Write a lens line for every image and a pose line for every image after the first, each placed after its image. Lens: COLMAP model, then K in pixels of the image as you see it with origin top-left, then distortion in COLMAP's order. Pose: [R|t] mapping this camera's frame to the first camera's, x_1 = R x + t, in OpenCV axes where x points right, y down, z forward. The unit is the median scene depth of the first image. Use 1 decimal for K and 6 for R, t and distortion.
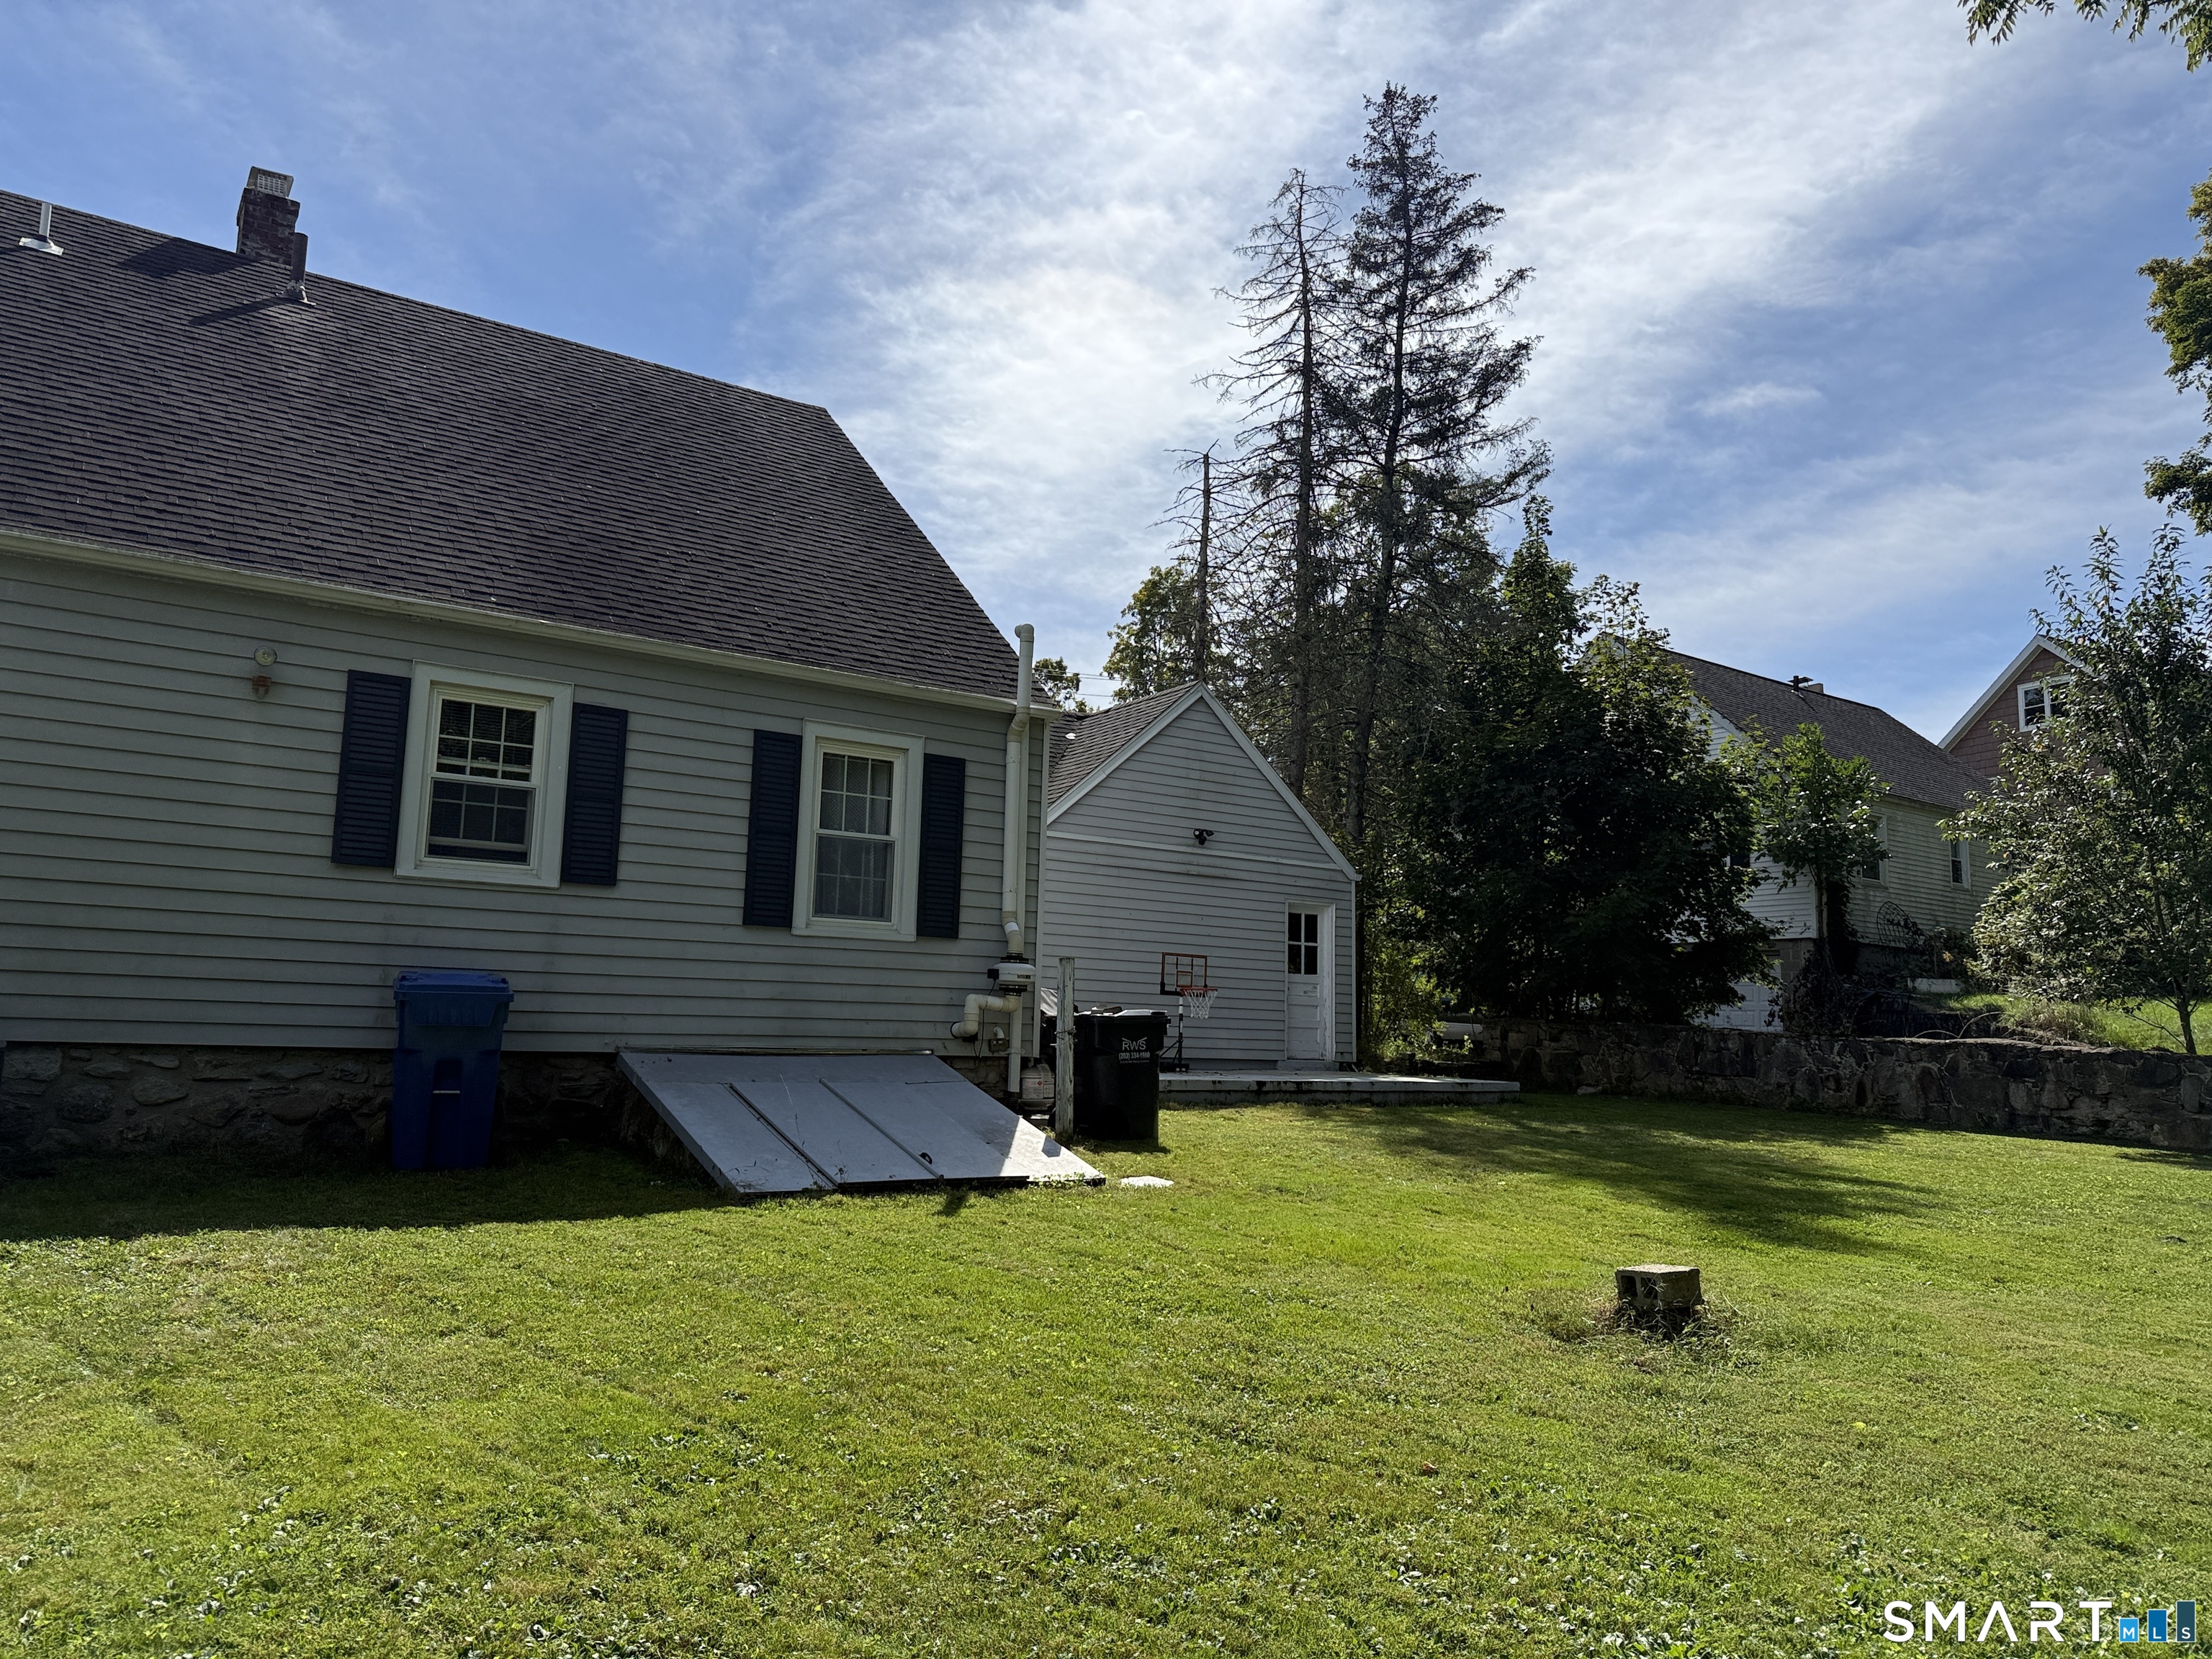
lens RADIAL K [[1568.9, 0, 1101.5], [0, 1568.9, 822.2], [0, 0, 1]] dist [0.013762, -0.026962]
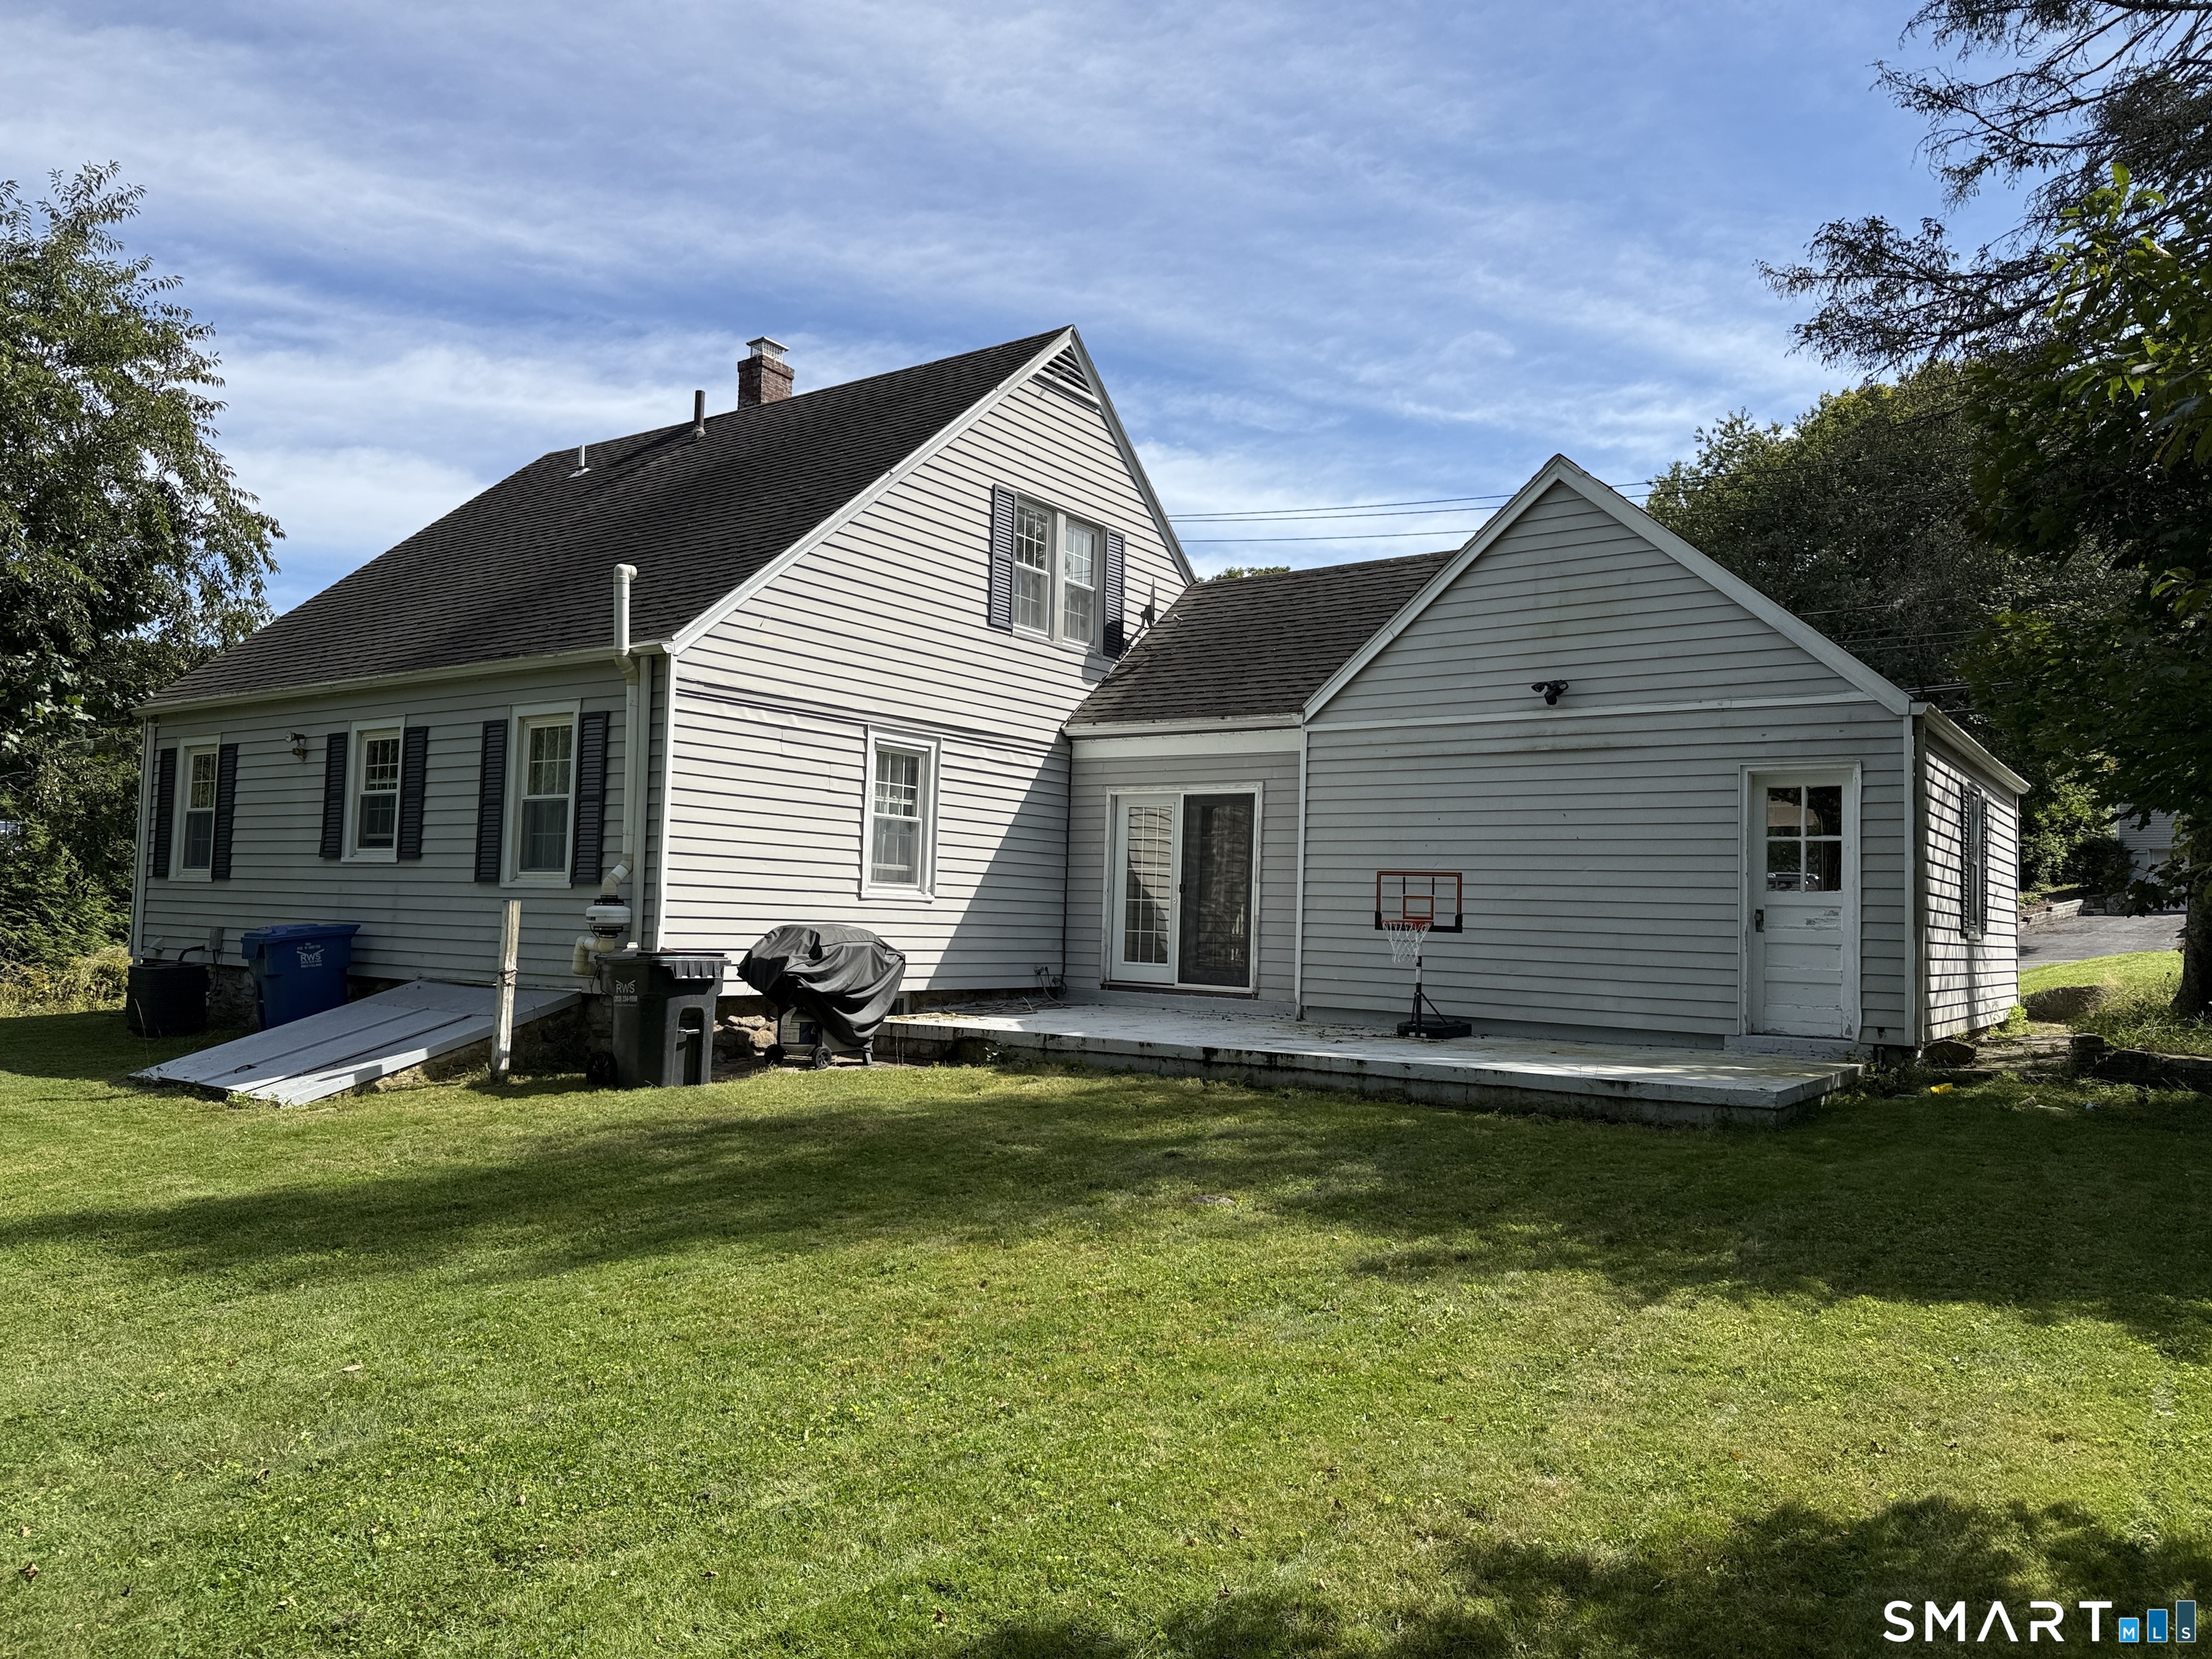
lens RADIAL K [[1568.9, 0, 1103.4], [0, 1568.9, 837.0], [0, 0, 1]] dist [0.013762, -0.026962]
pose [[0.332339, -0.072491, -0.940370, 0.973111], [0.109608, 0.993255, -0.037831, 0.116364], [0.936770, -0.090499, 0.338043, 0.921215]]
